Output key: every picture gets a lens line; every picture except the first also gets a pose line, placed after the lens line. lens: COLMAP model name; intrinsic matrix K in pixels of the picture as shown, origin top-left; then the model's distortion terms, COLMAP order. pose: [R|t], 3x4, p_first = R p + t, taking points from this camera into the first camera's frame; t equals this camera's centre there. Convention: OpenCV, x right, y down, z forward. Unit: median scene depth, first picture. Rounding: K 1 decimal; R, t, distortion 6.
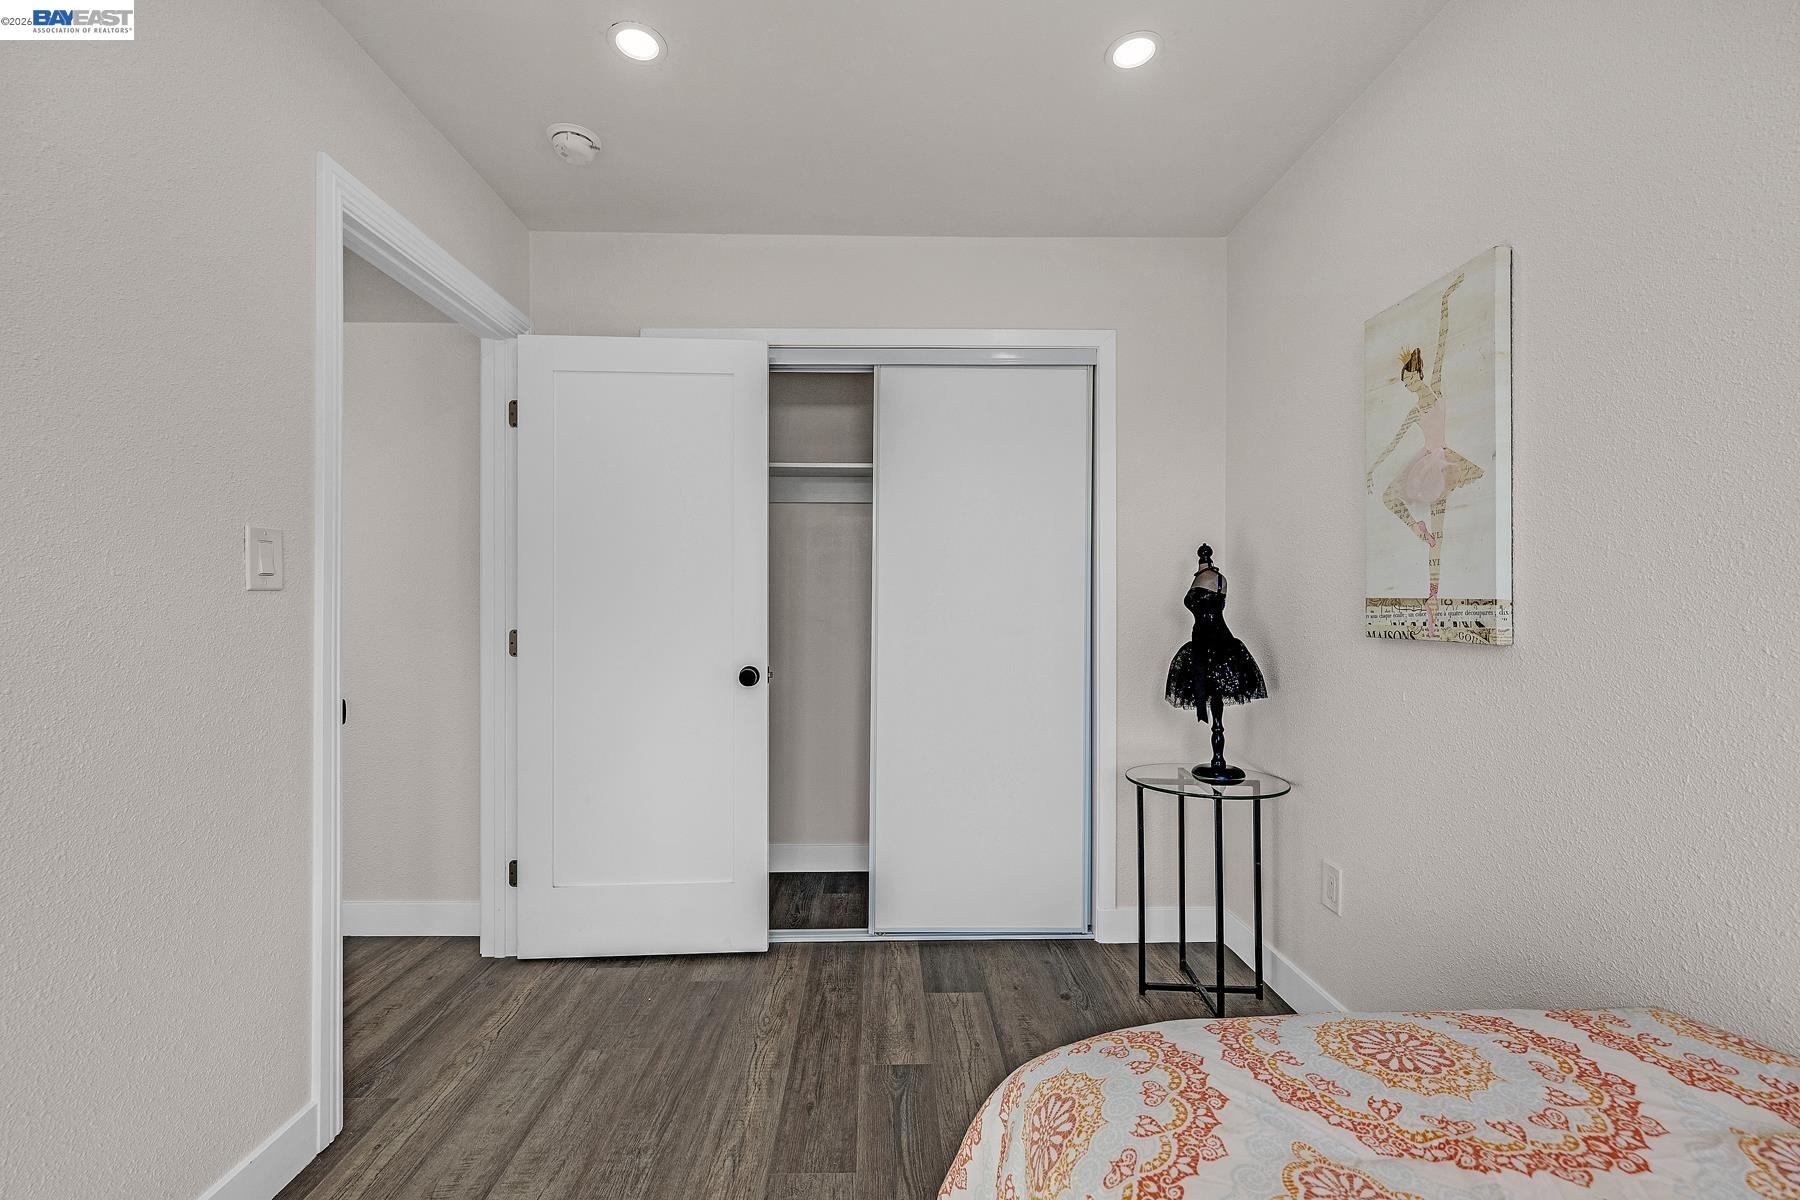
lens RADIAL K [[750.1, 0, 897.2], [0, 750.1, 601.5], [0, 0, 1]] dist [0.001798, 0.000493]
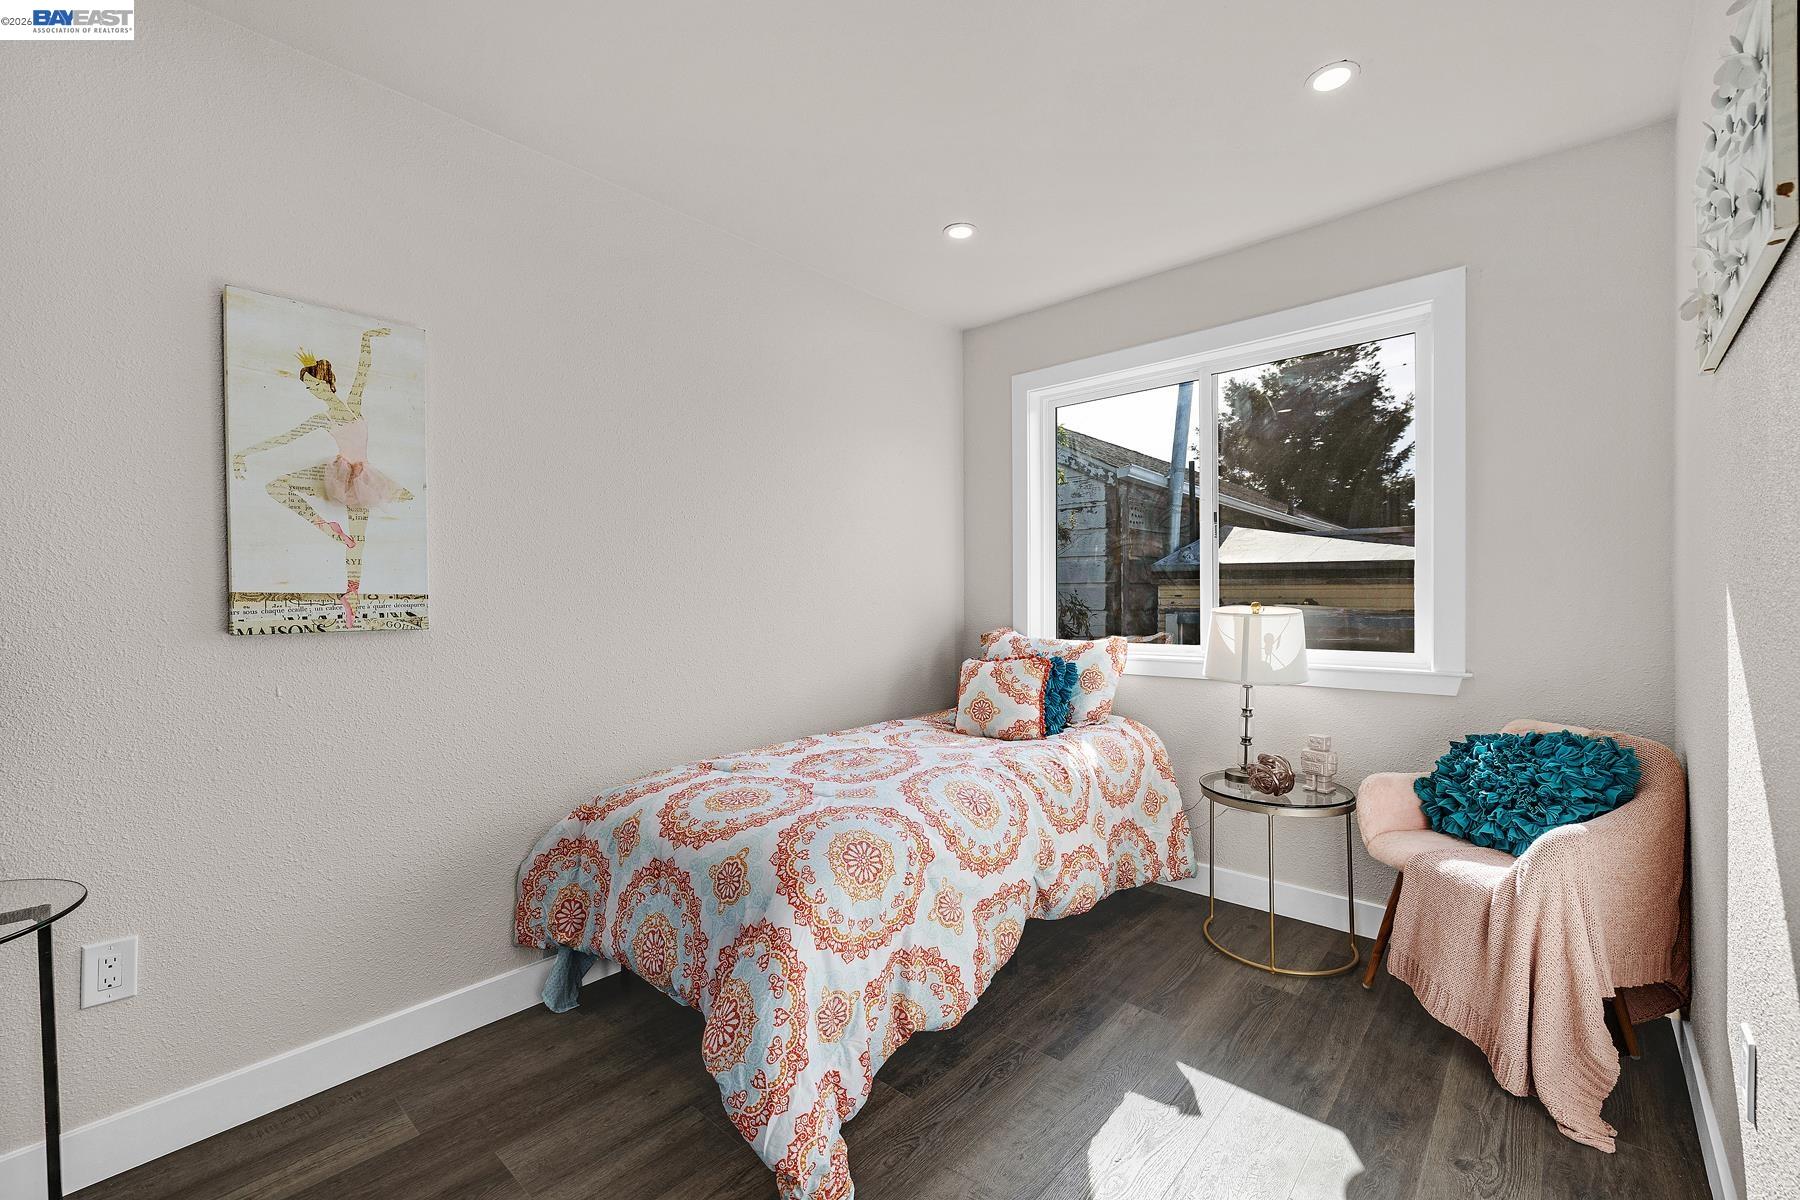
lens RADIAL K [[750.1, 0, 899.0], [0, 750.1, 600.4], [0, 0, 1]] dist [0.001798, 0.000493]
pose [[-0.720935, -0.001607, 0.693001, -0.661118], [0.001216, 0.999993, 0.003584, 0.003122], [-0.693002, 0.003427, -0.720927, 1.244117]]
